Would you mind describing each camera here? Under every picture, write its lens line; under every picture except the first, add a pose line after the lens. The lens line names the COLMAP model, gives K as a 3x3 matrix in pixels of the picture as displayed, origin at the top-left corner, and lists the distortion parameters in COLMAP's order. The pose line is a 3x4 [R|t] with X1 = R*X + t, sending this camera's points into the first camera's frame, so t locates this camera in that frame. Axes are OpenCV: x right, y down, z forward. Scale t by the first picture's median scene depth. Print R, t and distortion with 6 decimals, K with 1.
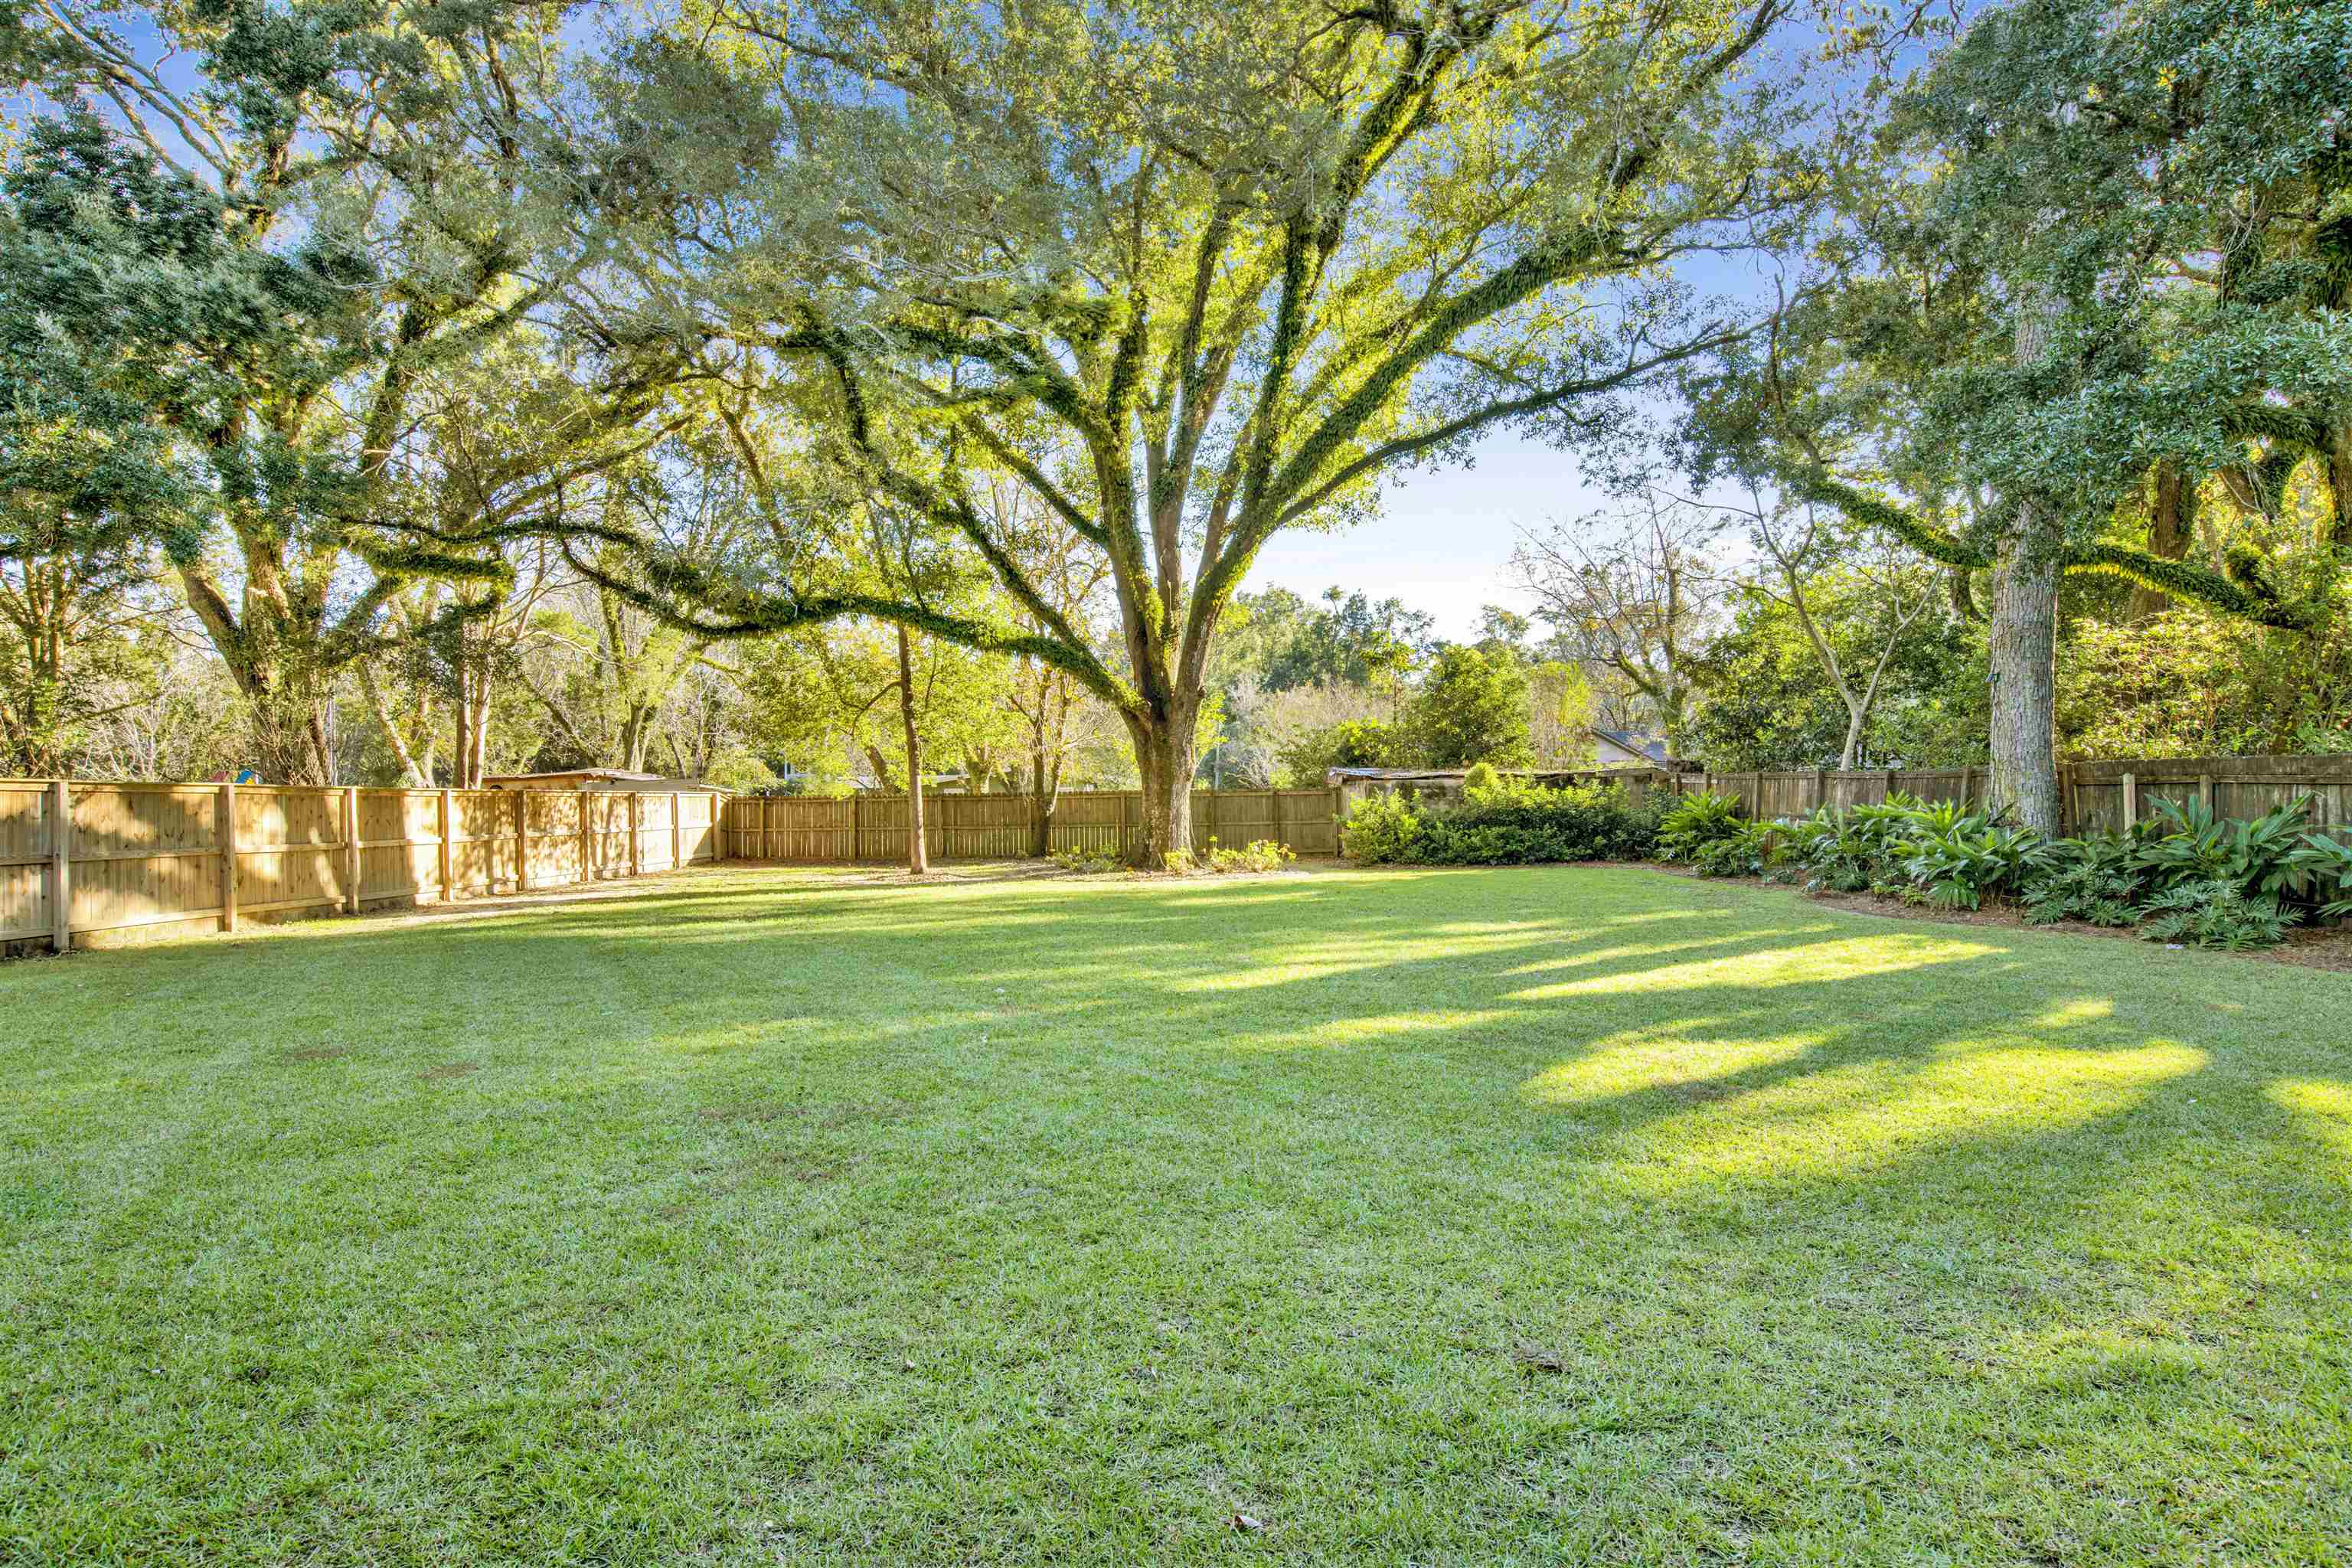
lens RADIAL K [[1276.8, 0, 1194.8], [0, 1276.8, 794.1], [0, 0, 1]] dist [-0.034516, -0.000701]
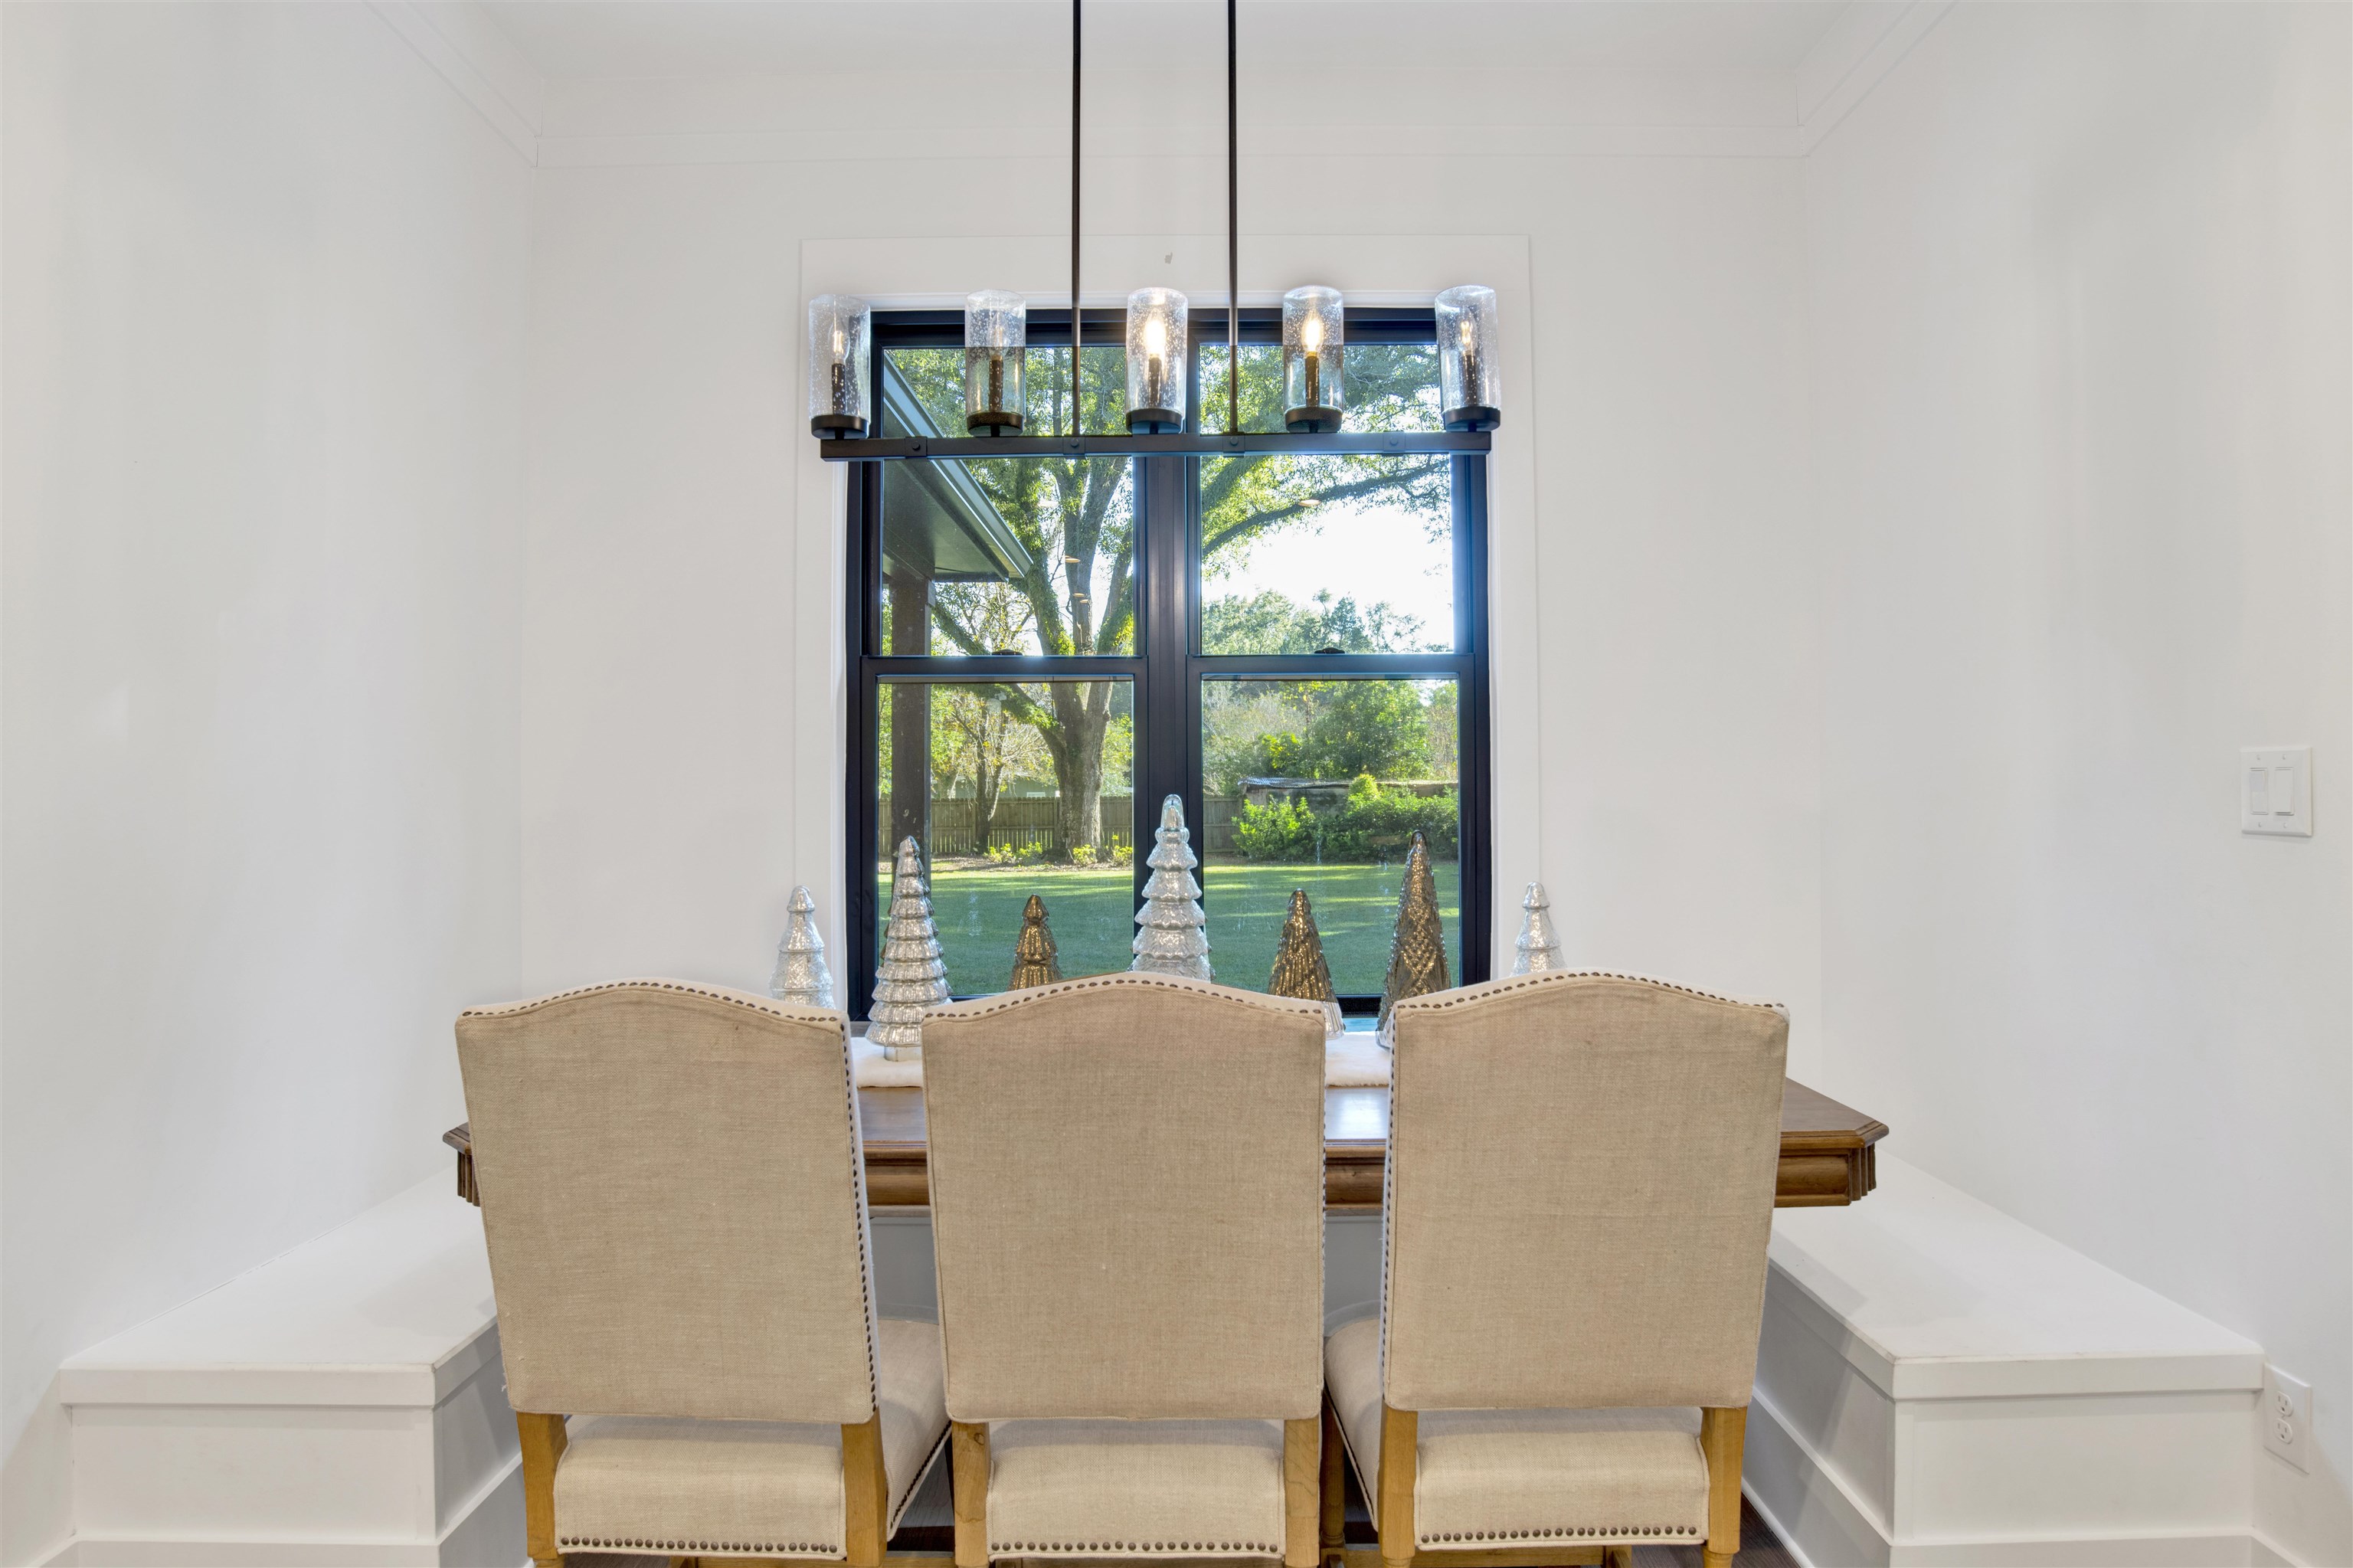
lens RADIAL K [[1365.2, 0, 1176.5], [0, 1365.2, 784.0], [0, 0, 1]] dist [-0.000577, 0.000023]
pose [[0.999759, 0.004936, -0.021413, 0.088006], [-0.005165, 0.999930, -0.010653, -0.001838], [0.021359, 0.010761, 0.999714, -0.256748]]
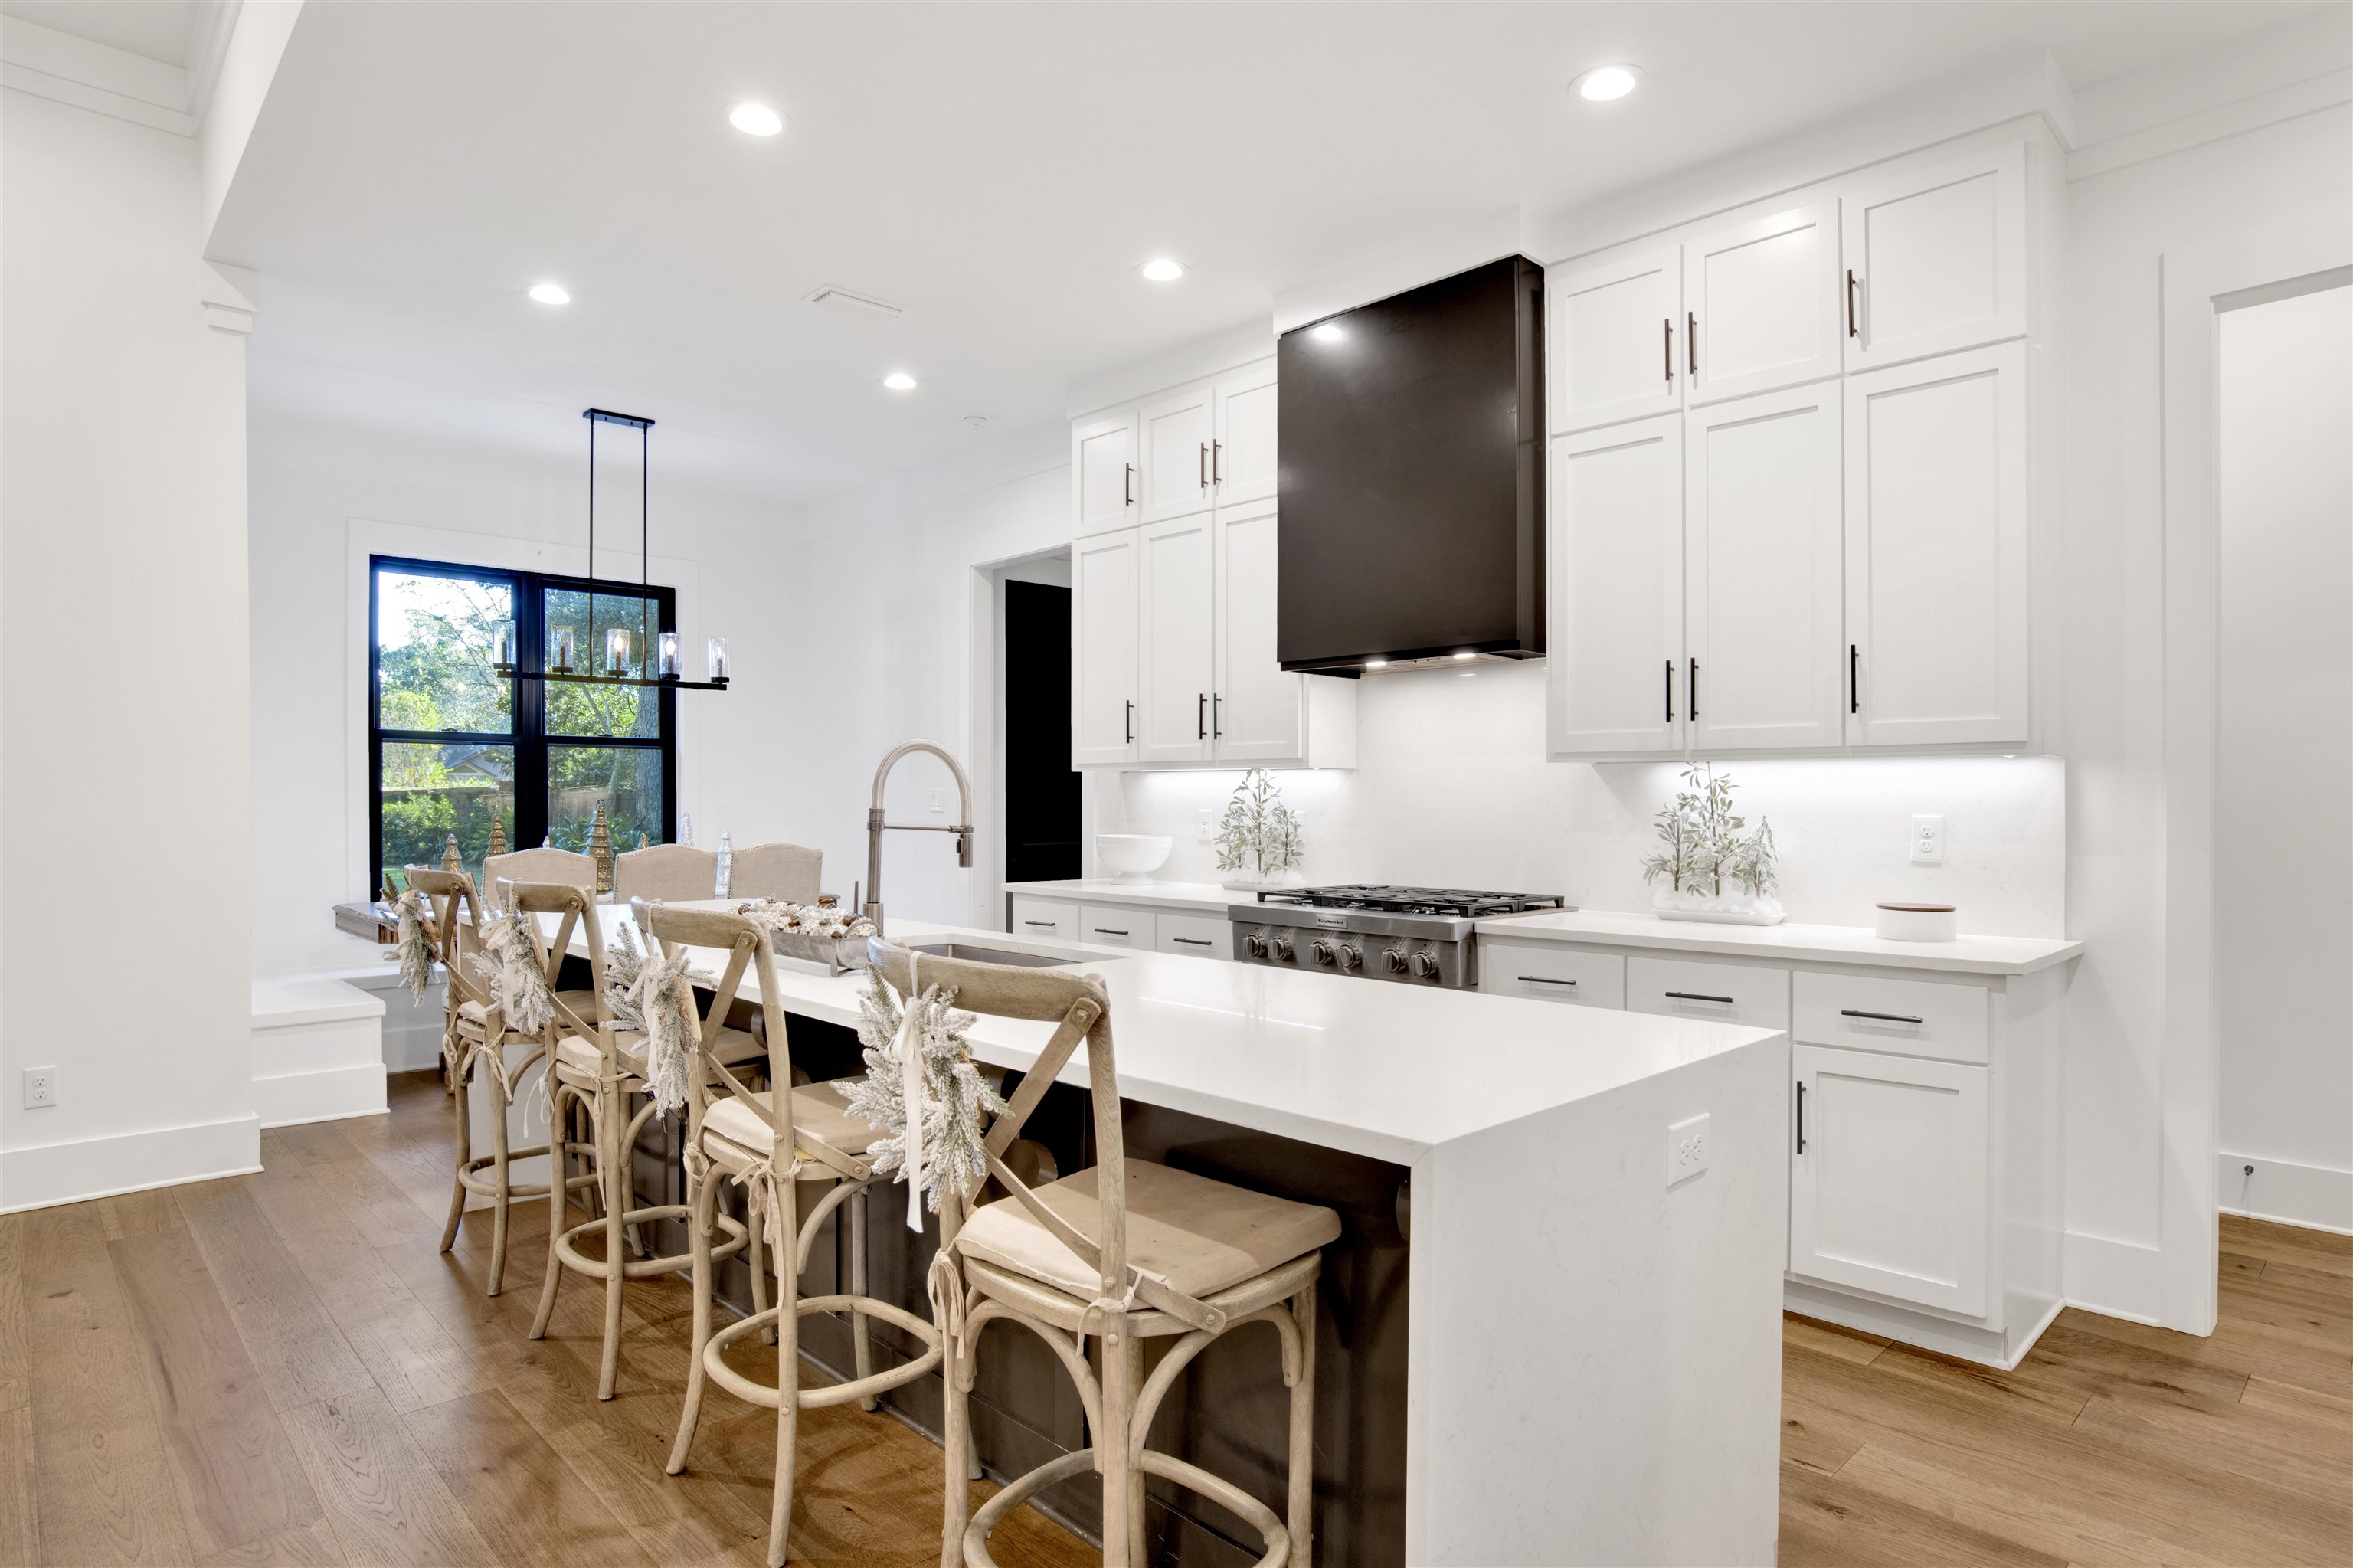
lens RADIAL K [[1277.4, 0, 1195.3], [0, 1277.4, 794.1], [0, 0, 1]] dist [-0.034516, -0.000701]
pose [[0.729348, 0.014577, 0.683988, 0.019782], [-0.006591, 0.999876, -0.014281, -0.000609], [-0.684111, 0.005908, 0.729354, -0.383513]]
